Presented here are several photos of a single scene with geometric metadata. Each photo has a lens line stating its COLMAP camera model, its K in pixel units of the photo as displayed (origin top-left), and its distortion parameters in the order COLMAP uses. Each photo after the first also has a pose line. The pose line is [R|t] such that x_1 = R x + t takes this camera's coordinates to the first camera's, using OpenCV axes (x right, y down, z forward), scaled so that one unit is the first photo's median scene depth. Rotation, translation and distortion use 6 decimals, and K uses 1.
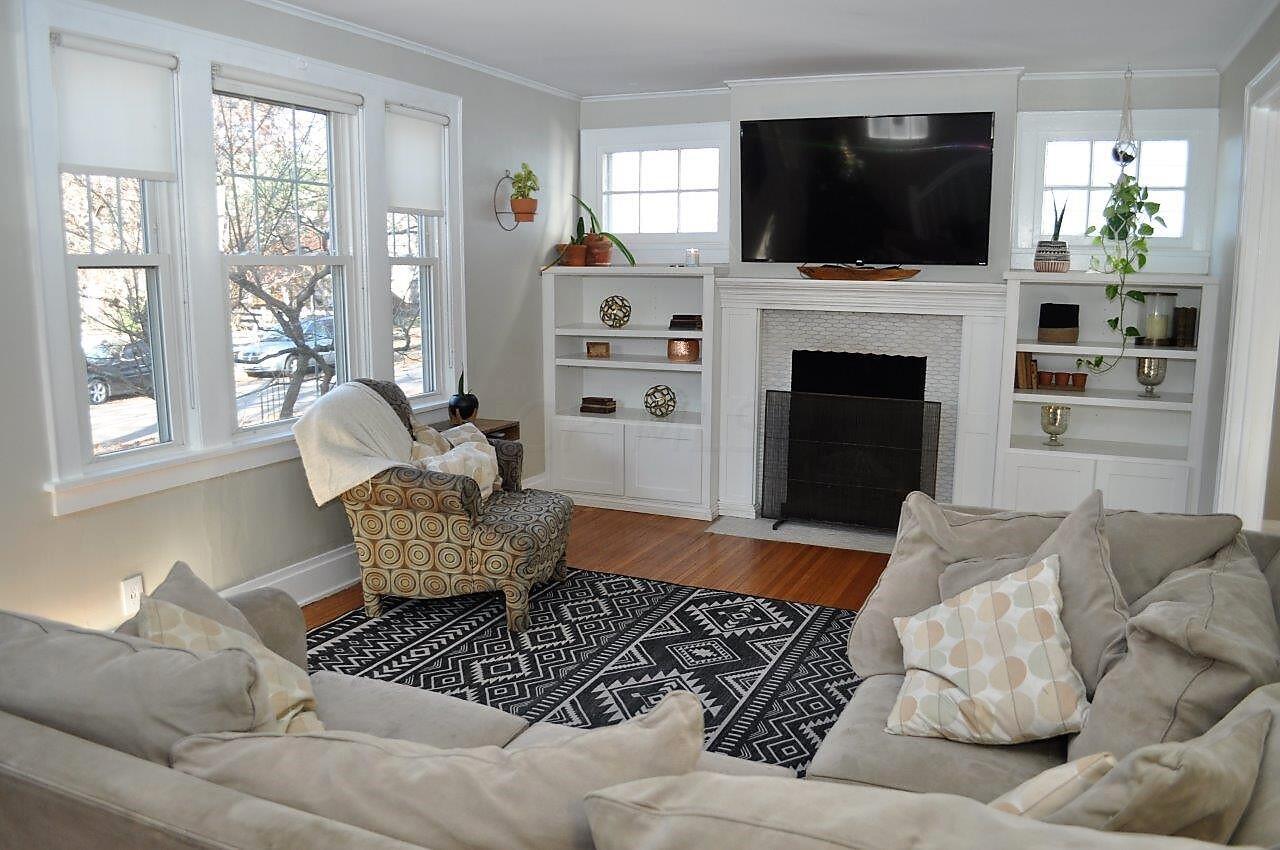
lens RADIAL K [[1013.9, 0, 640.4], [0, 1013.9, 425.3], [0, 0, 1]] dist [-0.076363, 0.007336]
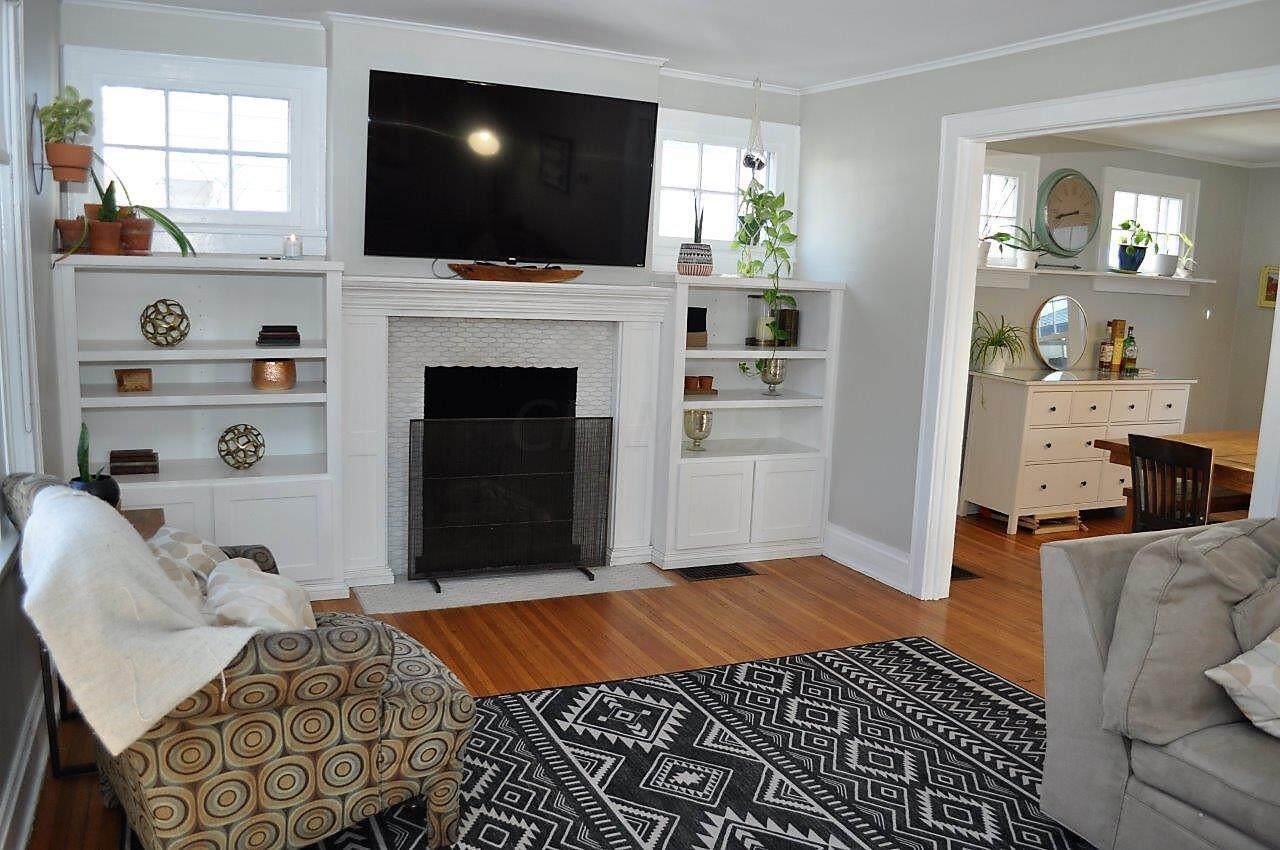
lens RADIAL K [[1013.9, 0, 637.9], [0, 1013.9, 429.9], [0, 0, 1]] dist [-0.076363, 0.007336]
pose [[0.666560, -0.095409, 0.739321, -0.368747], [0.081188, 0.995168, 0.055228, -0.061024], [-0.741017, 0.023211, 0.671085, 0.374545]]
